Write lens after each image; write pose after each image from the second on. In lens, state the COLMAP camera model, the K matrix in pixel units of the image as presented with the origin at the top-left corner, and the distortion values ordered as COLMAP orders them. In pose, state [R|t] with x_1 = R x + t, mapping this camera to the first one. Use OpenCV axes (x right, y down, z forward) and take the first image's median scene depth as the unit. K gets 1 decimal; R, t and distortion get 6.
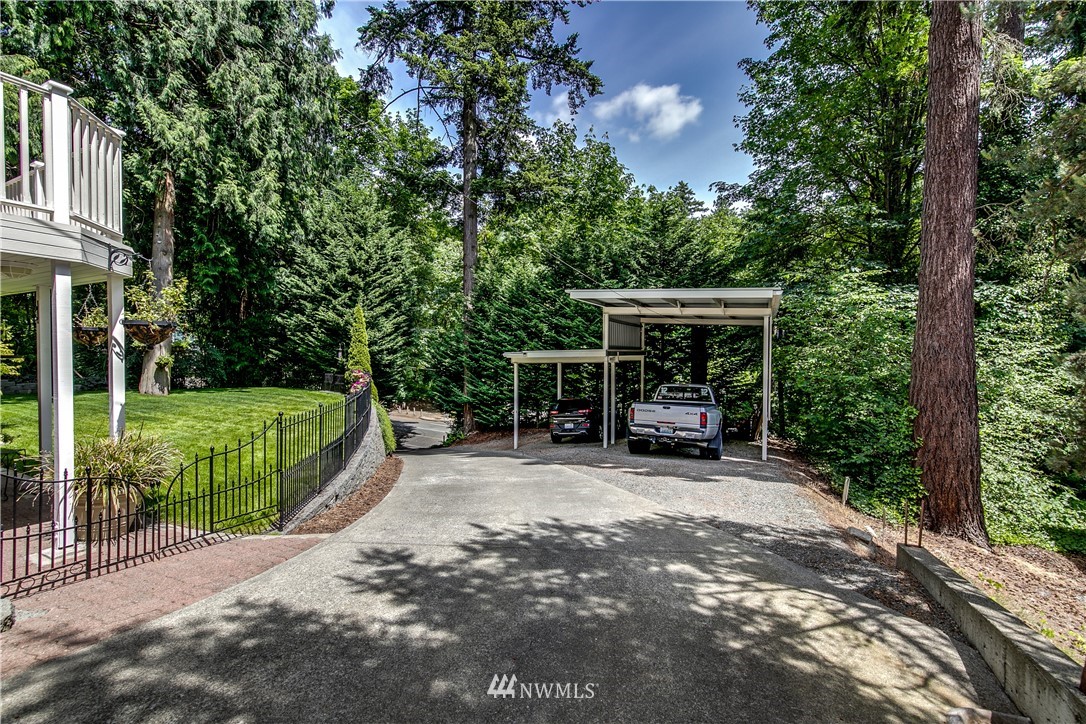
lens RADIAL K [[468.8, 0, 541.4], [0, 468.8, 357.8], [0, 0, 1]] dist [0.000571, 0.000114]
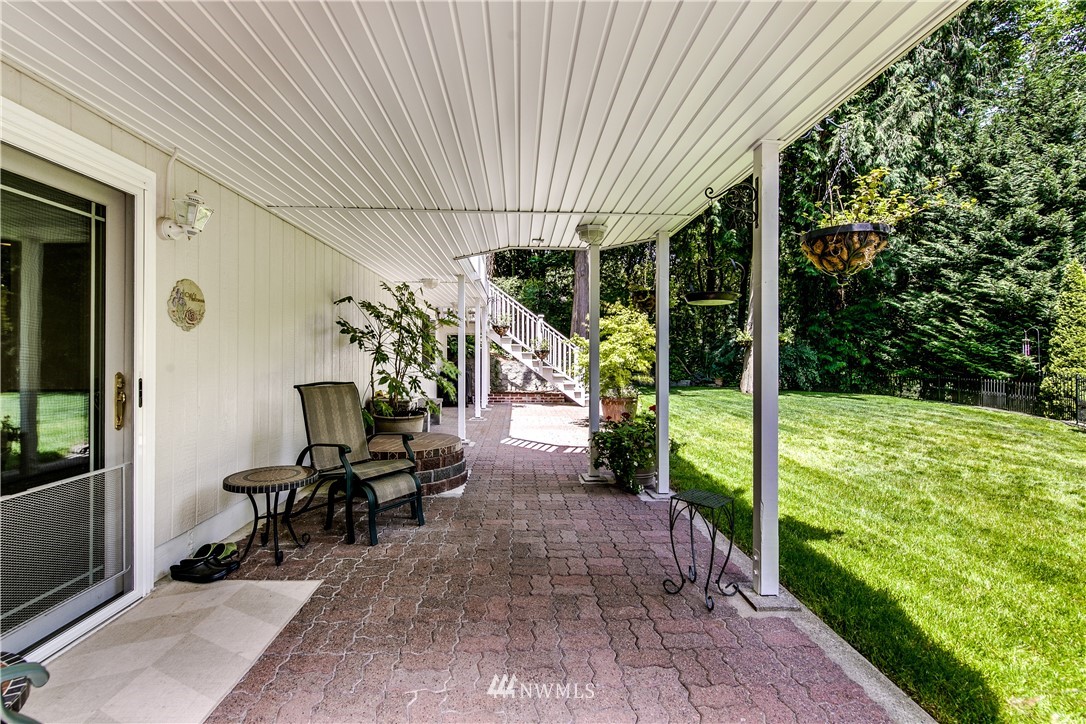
lens RADIAL K [[468.8, 0, 542.4], [0, 468.8, 357.5], [0, 0, 1]] dist [0.000571, 0.000114]
pose [[0.496404, 0.005055, -0.868077, -0.210175], [-0.012985, 0.999914, -0.001603, 0.012200], [0.867995, 0.012068, 0.496427, 0.166149]]
